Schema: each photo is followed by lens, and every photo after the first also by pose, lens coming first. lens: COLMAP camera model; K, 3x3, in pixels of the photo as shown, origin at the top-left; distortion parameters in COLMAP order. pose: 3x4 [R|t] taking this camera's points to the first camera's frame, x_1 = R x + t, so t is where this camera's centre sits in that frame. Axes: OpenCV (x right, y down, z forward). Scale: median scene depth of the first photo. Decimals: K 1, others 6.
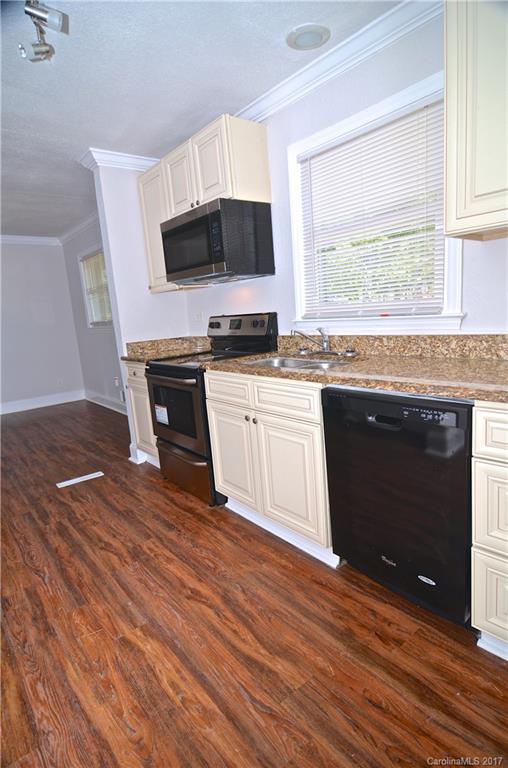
lens RADIAL K [[408.3, 0, 258.8], [0, 408.3, 382.9], [0, 0, 1]] dist [-0.001889, -0.011190]
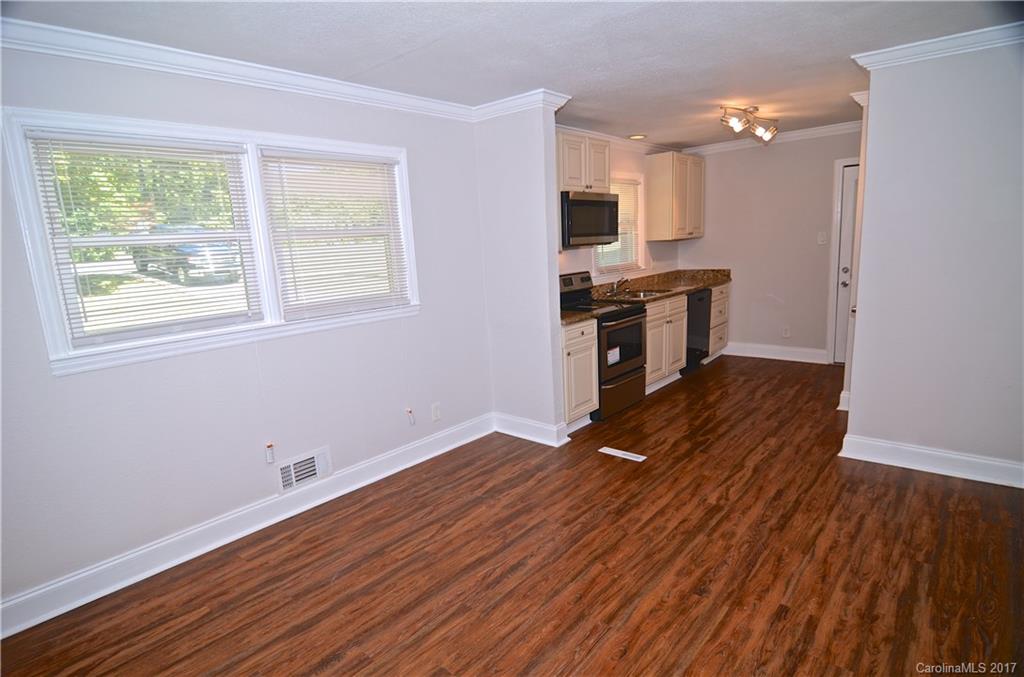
lens RADIAL K [[544.4, 0, 498.2], [0, 544.4, 345.5], [0, 0, 1]] dist [-0.001889, -0.011190]
pose [[-0.139113, -0.112169, 0.983903, -2.470709], [0.235205, 0.961390, 0.142858, -0.362019], [-0.961939, 0.251293, -0.107359, 2.122255]]
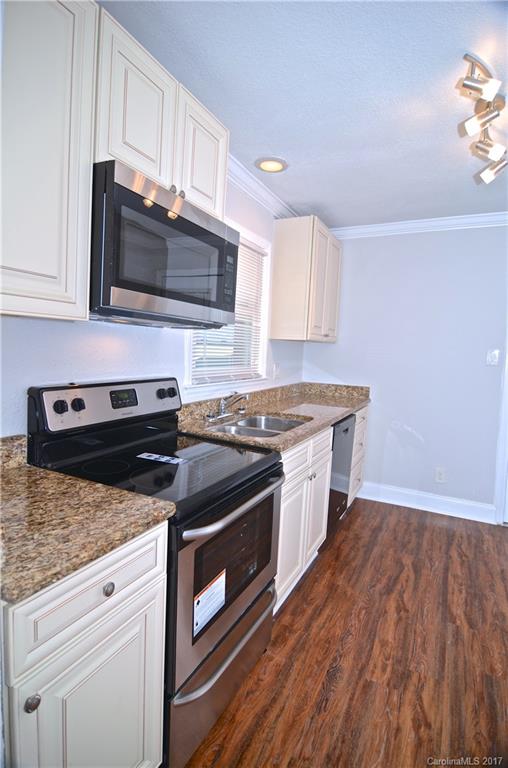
lens RADIAL K [[408.3, 0, 247.5], [0, 408.3, 374.1], [0, 0, 1]] dist [-0.001889, -0.011190]
pose [[-0.399393, -0.008783, 0.916738, -0.959296], [0.142890, 0.987137, 0.071710, -0.286750], [-0.905576, 0.159633, -0.393001, 1.581385]]
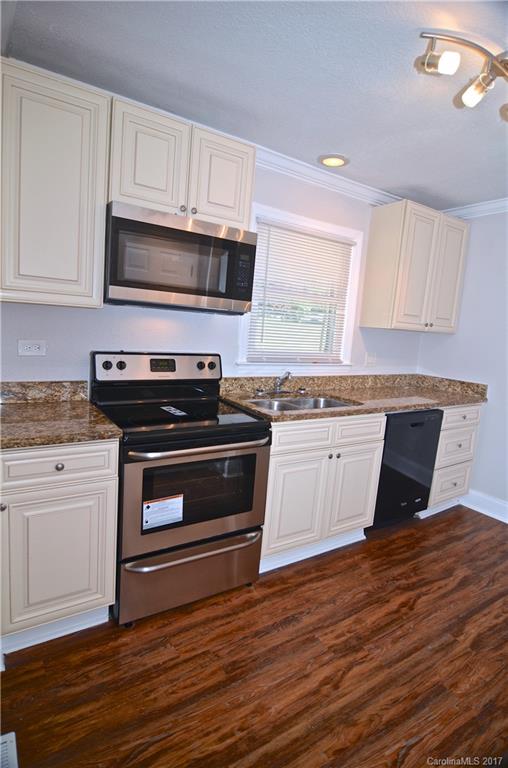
lens RADIAL K [[408.3, 0, 247.9], [0, 408.3, 373.6], [0, 0, 1]] dist [-0.001889, -0.011190]
pose [[0.112116, -0.043810, 0.992729, -1.201684], [0.092962, 0.995109, 0.033416, -0.205923], [-0.989337, 0.088540, 0.115640, 1.120546]]
